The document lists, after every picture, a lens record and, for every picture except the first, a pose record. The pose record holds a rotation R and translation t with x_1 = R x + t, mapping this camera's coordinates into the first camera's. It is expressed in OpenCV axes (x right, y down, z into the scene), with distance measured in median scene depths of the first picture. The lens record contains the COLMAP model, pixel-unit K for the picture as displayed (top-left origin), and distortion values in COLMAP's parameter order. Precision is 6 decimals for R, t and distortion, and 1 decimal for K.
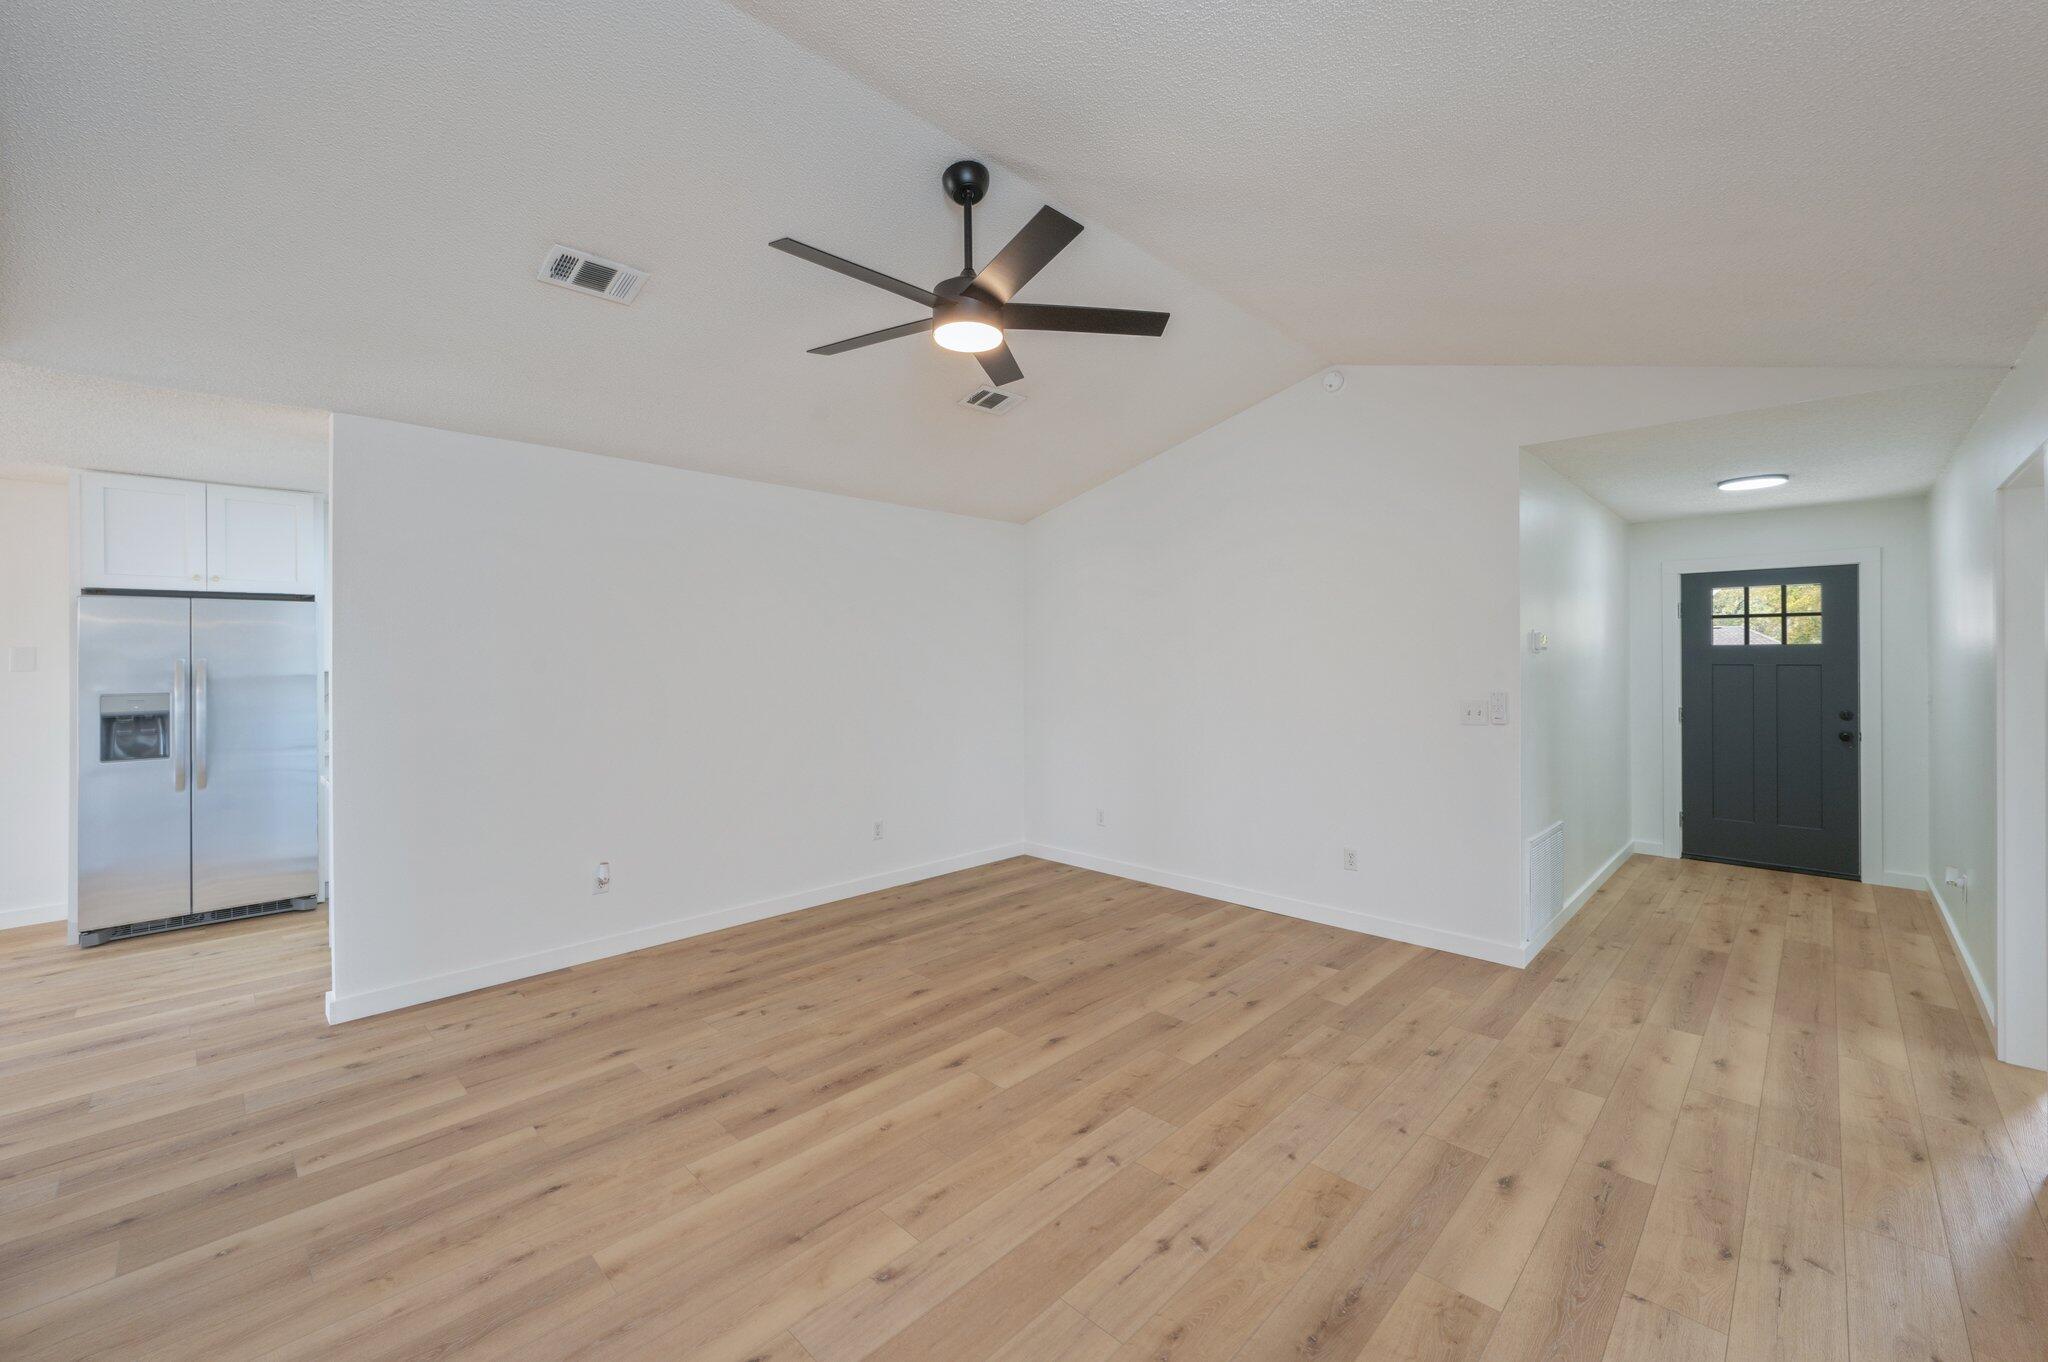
lens RADIAL K [[825.0, 0, 1028.7], [0, 825.0, 673.4], [0, 0, 1]] dist [0.003684, 0.000056]
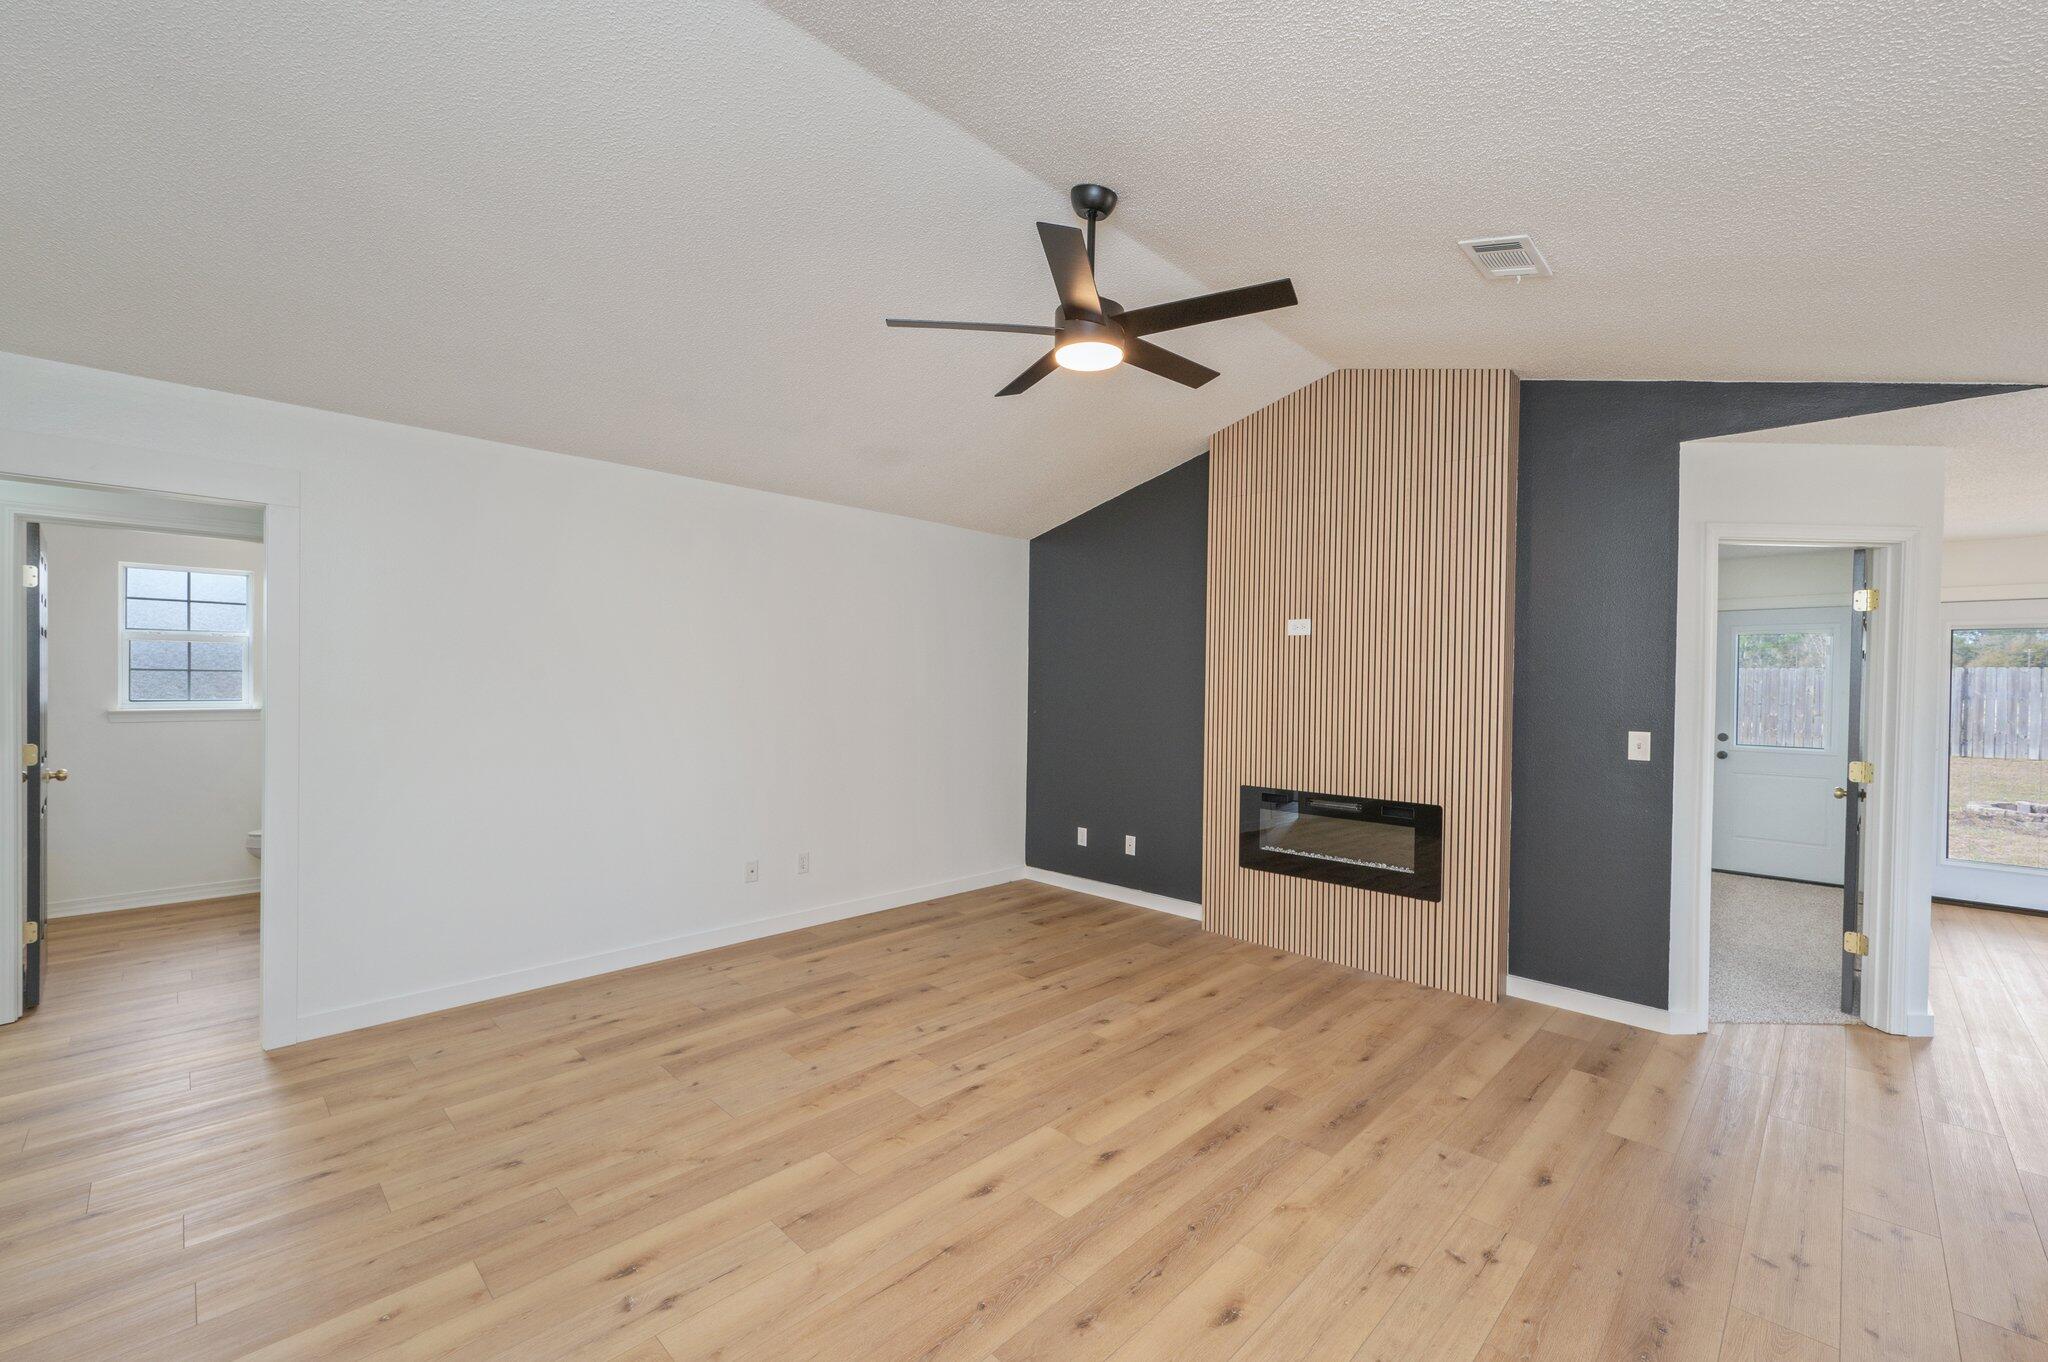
lens RADIAL K [[832.0, 0, 1035.4], [0, 832.0, 691.0], [0, 0, 1]] dist [0.003679, 0.000128]
pose [[-0.999958, -0.008907, -0.002247, -0.008408], [-0.008968, 0.999544, 0.028847, -0.021904], [0.001989, 0.028866, -0.999581, 1.716174]]
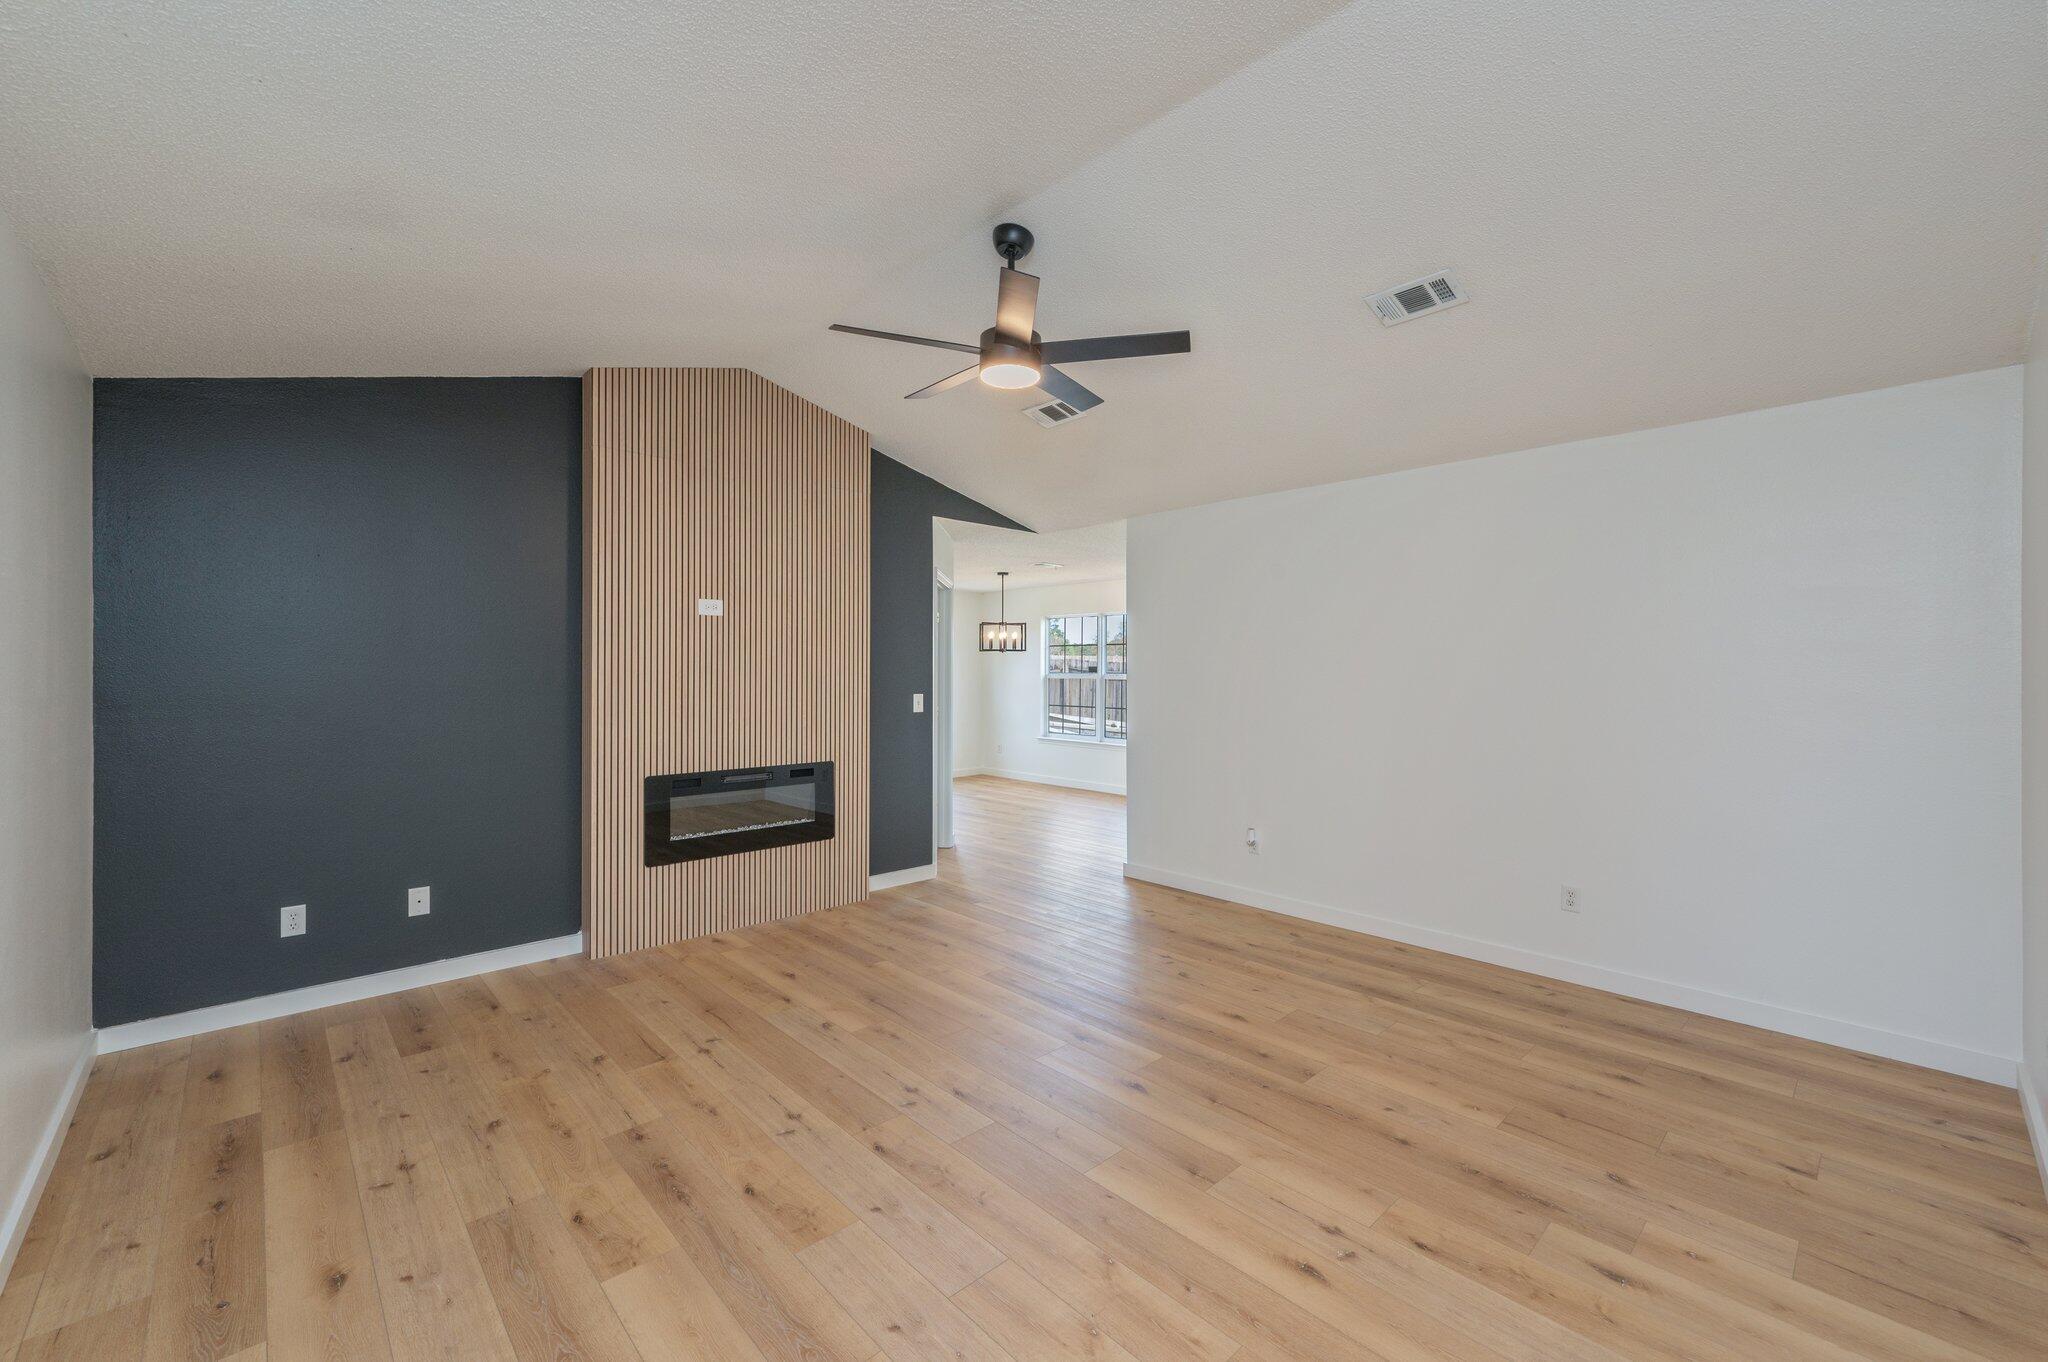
lens RADIAL K [[825.0, 0, 1028.7], [0, 825.0, 673.4], [0, 0, 1]] dist [0.003684, 0.000056]
pose [[-0.046907, 0.005087, -0.998886, 0.911905], [-0.020727, 0.999767, 0.006065, -0.001048], [0.998684, 0.020988, -0.046791, 0.909708]]
